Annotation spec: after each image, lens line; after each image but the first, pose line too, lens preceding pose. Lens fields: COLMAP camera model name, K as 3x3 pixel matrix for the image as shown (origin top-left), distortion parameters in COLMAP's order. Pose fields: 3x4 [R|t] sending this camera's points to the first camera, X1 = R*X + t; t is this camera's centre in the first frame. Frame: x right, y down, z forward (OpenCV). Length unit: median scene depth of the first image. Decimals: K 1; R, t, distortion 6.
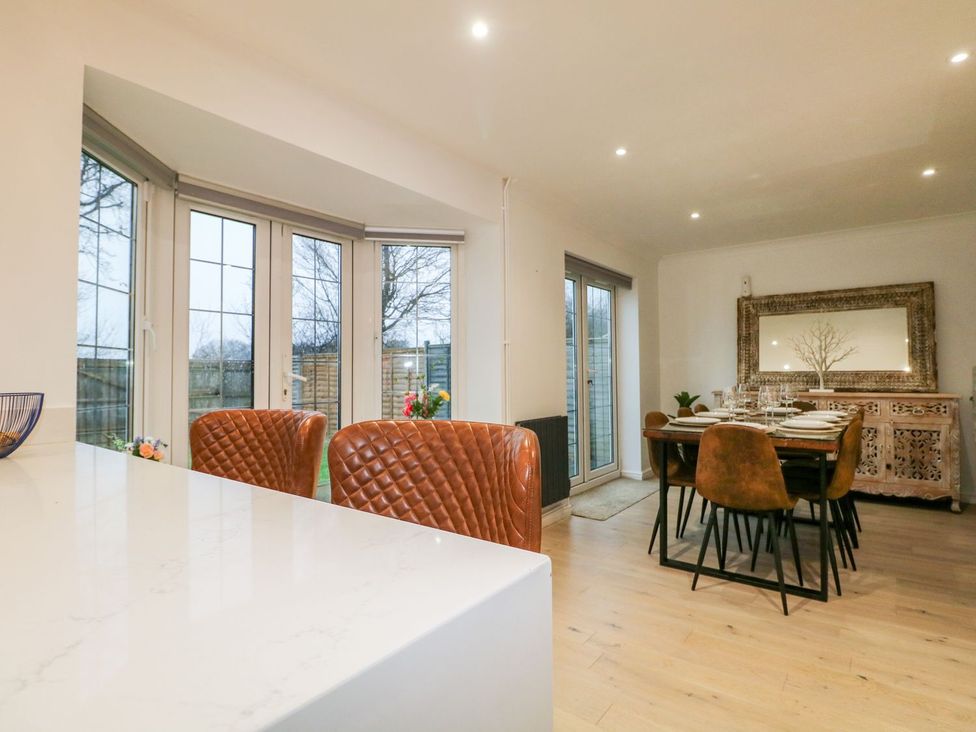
lens RADIAL K [[510.9, 0, 498.8], [0, 510.9, 361.4], [0, 0, 1]] dist [-0.025684, -0.003817]
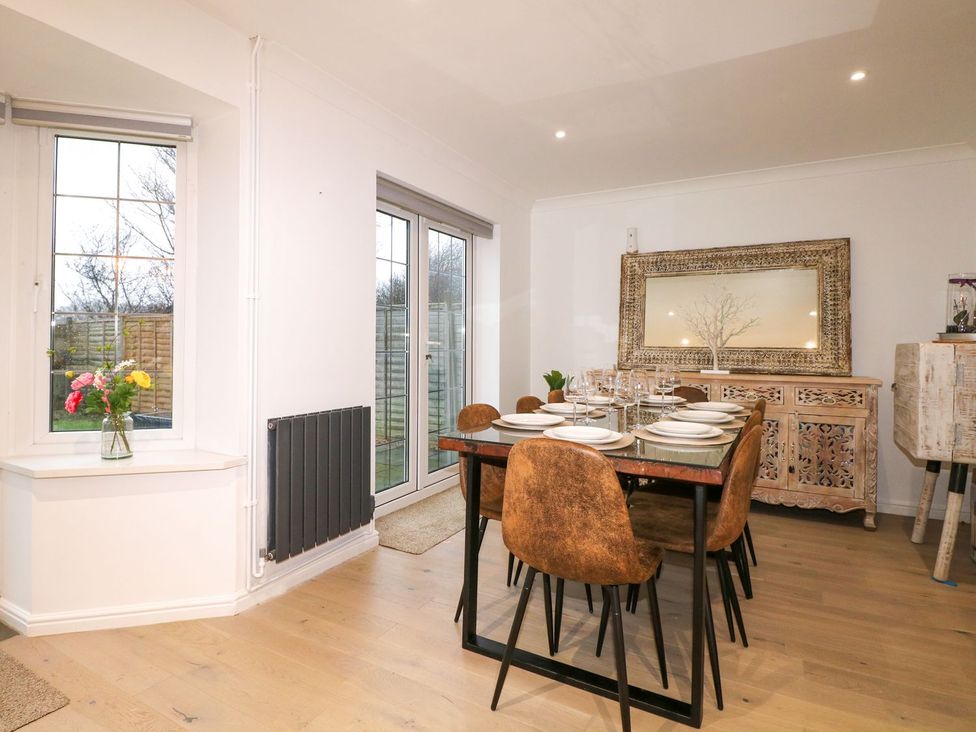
lens RADIAL K [[537.7, 0, 483.2], [0, 537.7, 344.4], [0, 0, 1]] dist [-0.025342, -0.000112]
pose [[0.989639, 0.014136, 0.142881, 0.177017], [-0.017614, 0.999578, 0.023103, 0.002118], [-0.142494, -0.025380, 0.989470, 0.248286]]
